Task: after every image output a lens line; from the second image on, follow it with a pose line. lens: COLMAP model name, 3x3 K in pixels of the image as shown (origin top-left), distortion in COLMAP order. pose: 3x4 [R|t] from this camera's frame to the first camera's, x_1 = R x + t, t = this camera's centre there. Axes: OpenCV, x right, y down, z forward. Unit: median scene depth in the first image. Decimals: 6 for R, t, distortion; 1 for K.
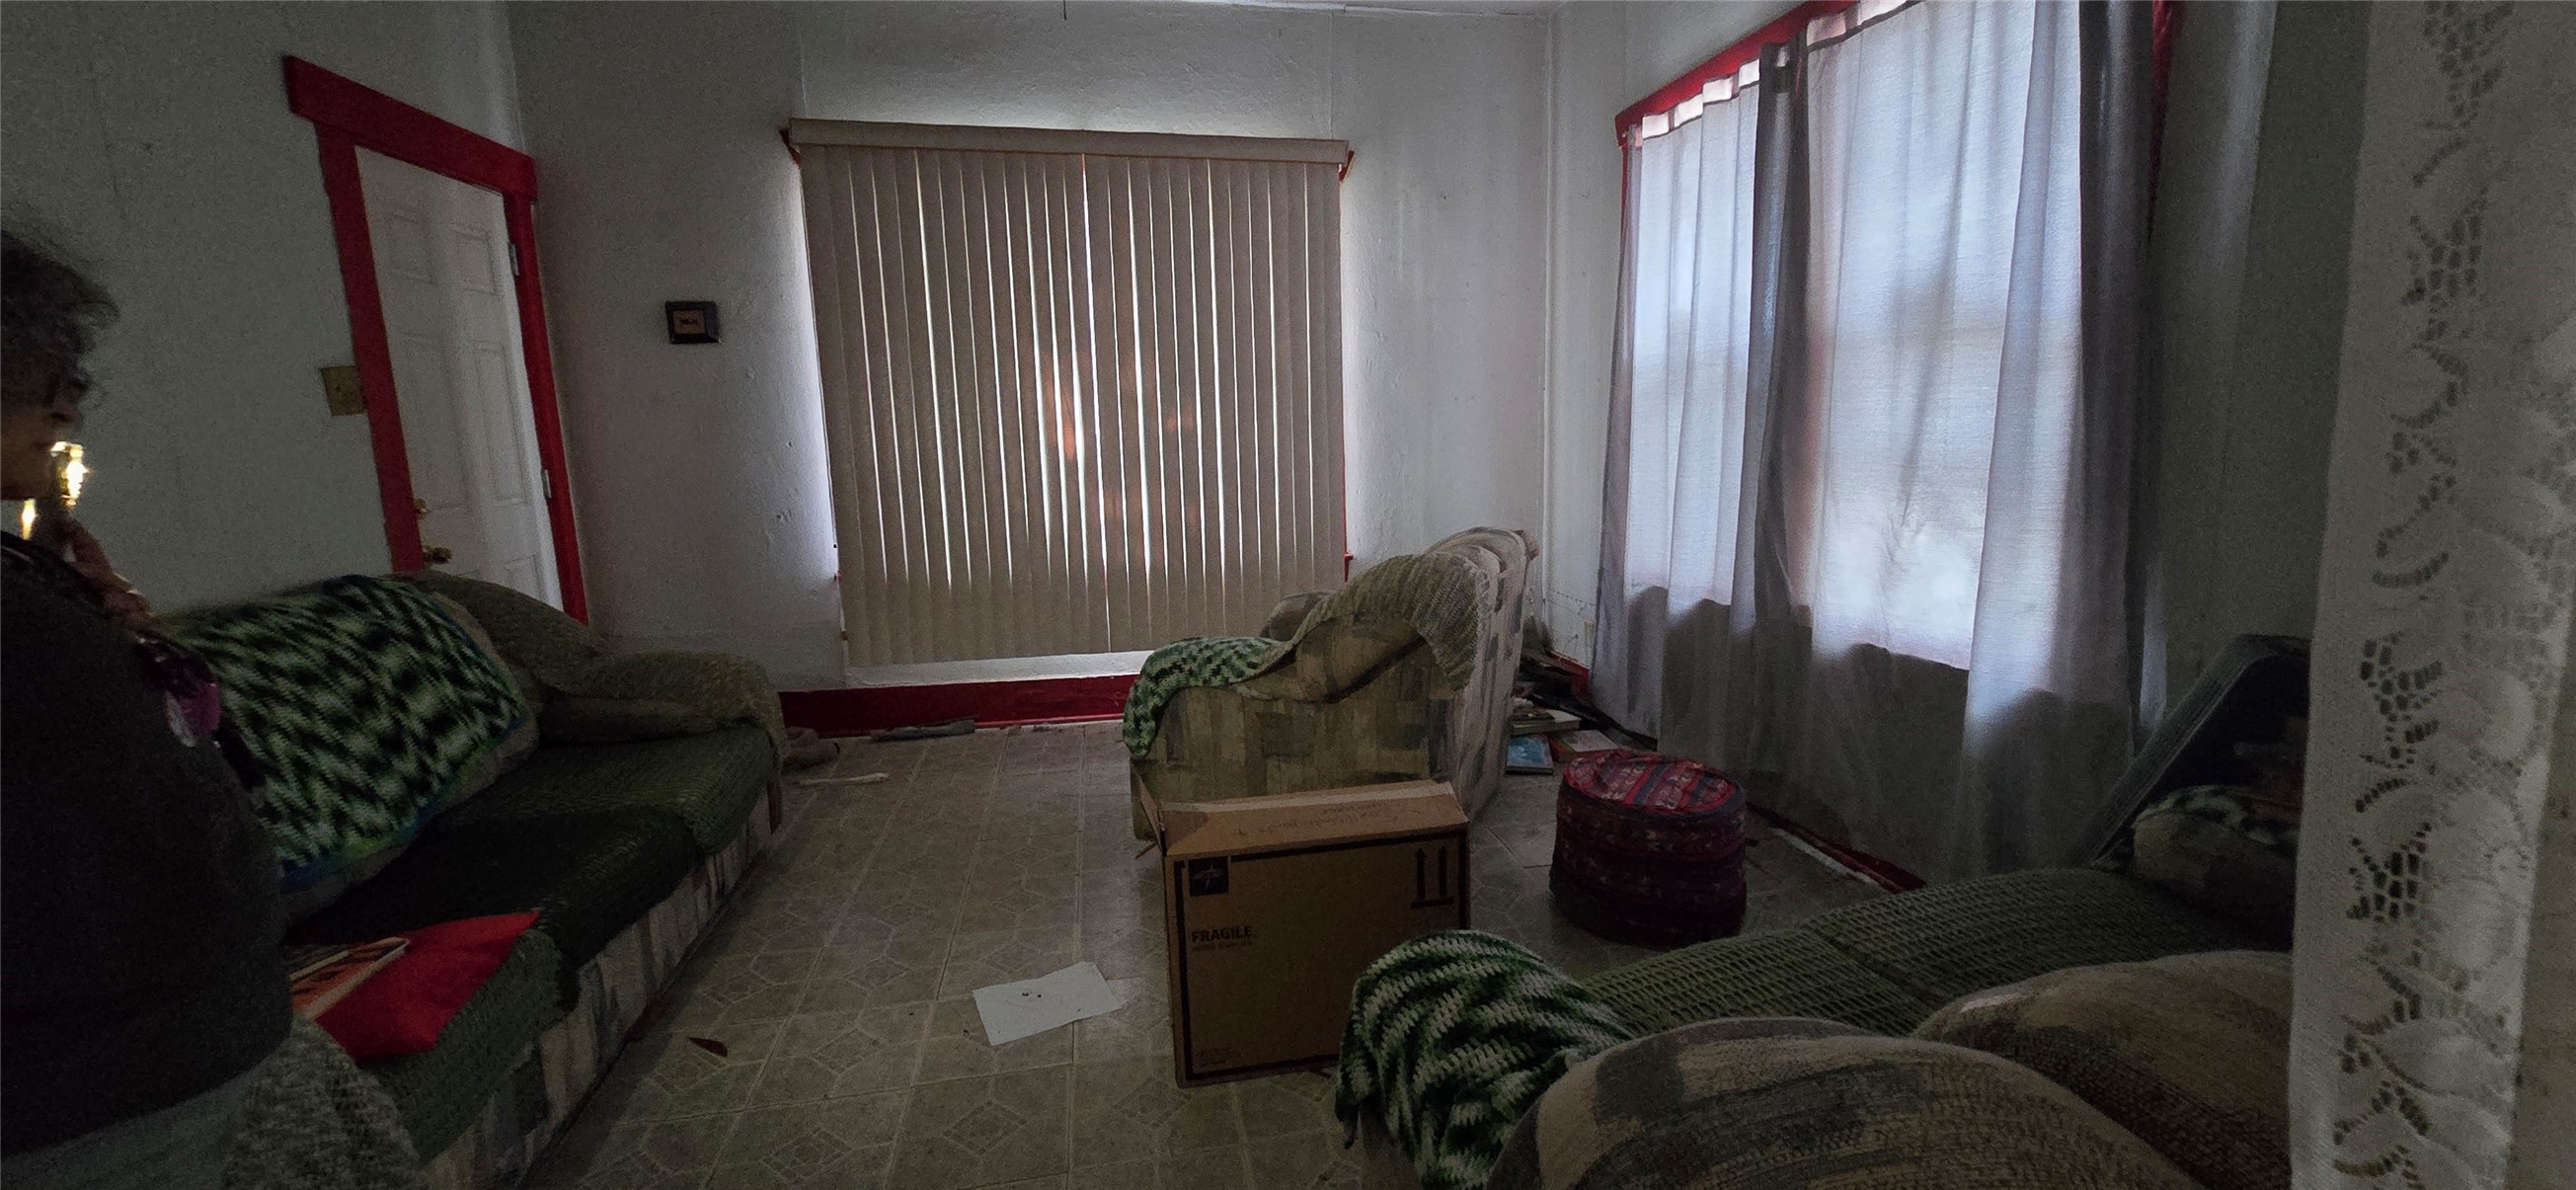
lens RADIAL K [[1056.4, 0, 1290.4], [0, 1056.4, 586.4], [0, 0, 1]] dist [-0.003655, -0.000204]
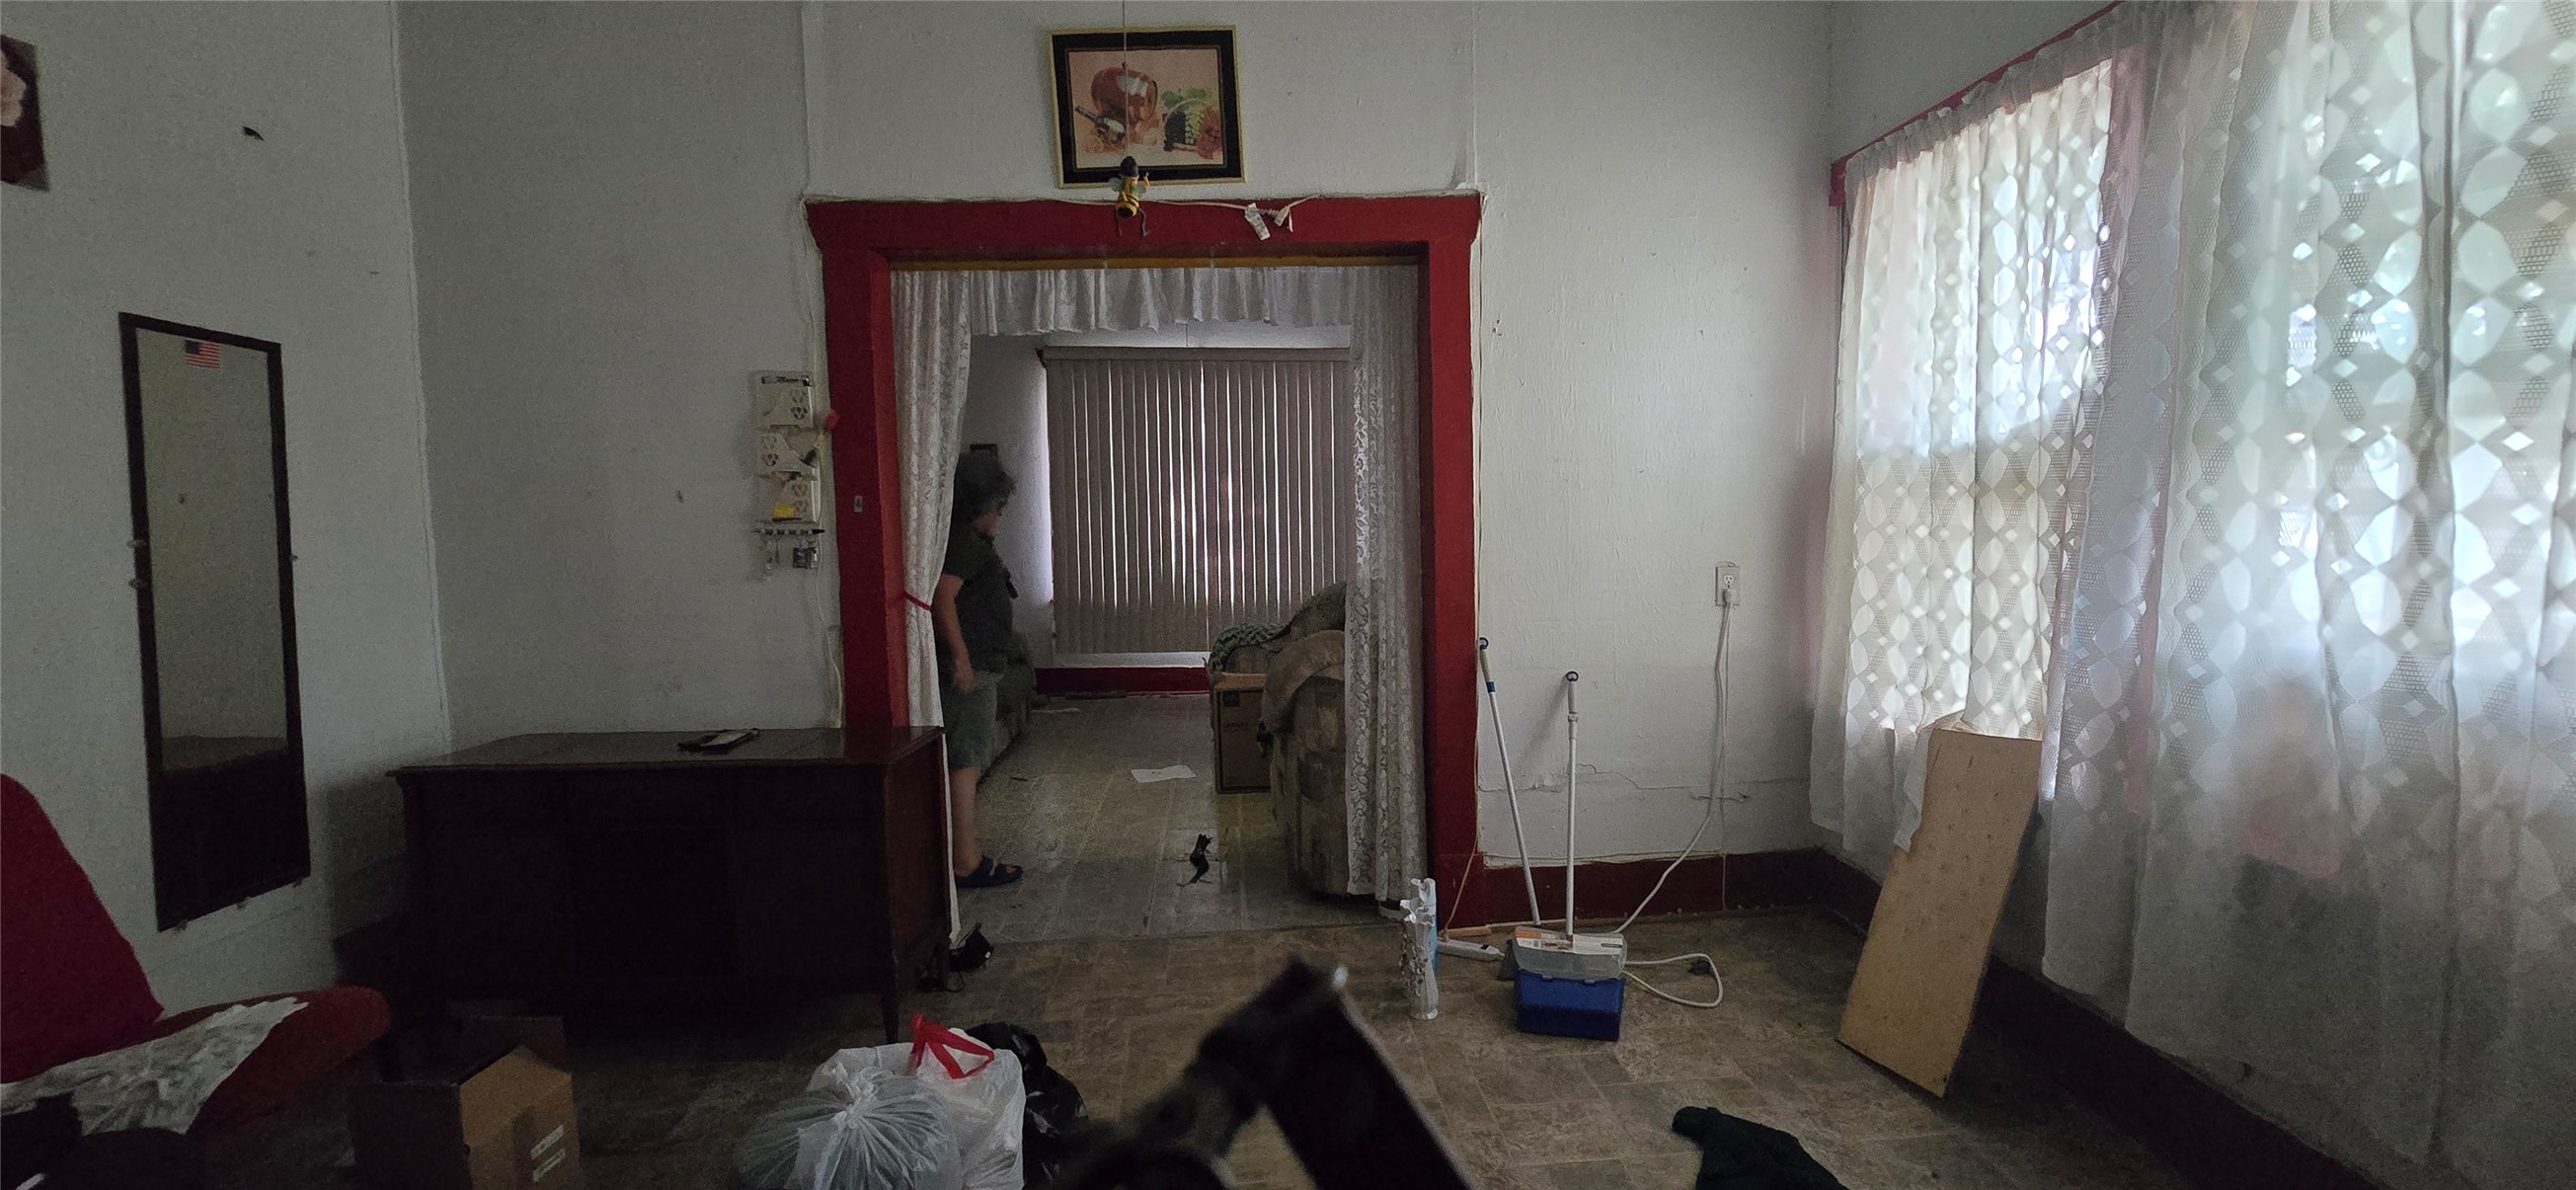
lens RADIAL K [[1056.4, 0, 1290.4], [0, 1056.4, 586.4], [0, 0, 1]] dist [-0.003655, -0.000204]
pose [[0.992547, 0.018857, -0.120396, 0.162269], [-0.029716, 0.995584, -0.089047, 0.110252], [0.118185, 0.091961, 0.988724, -0.658562]]
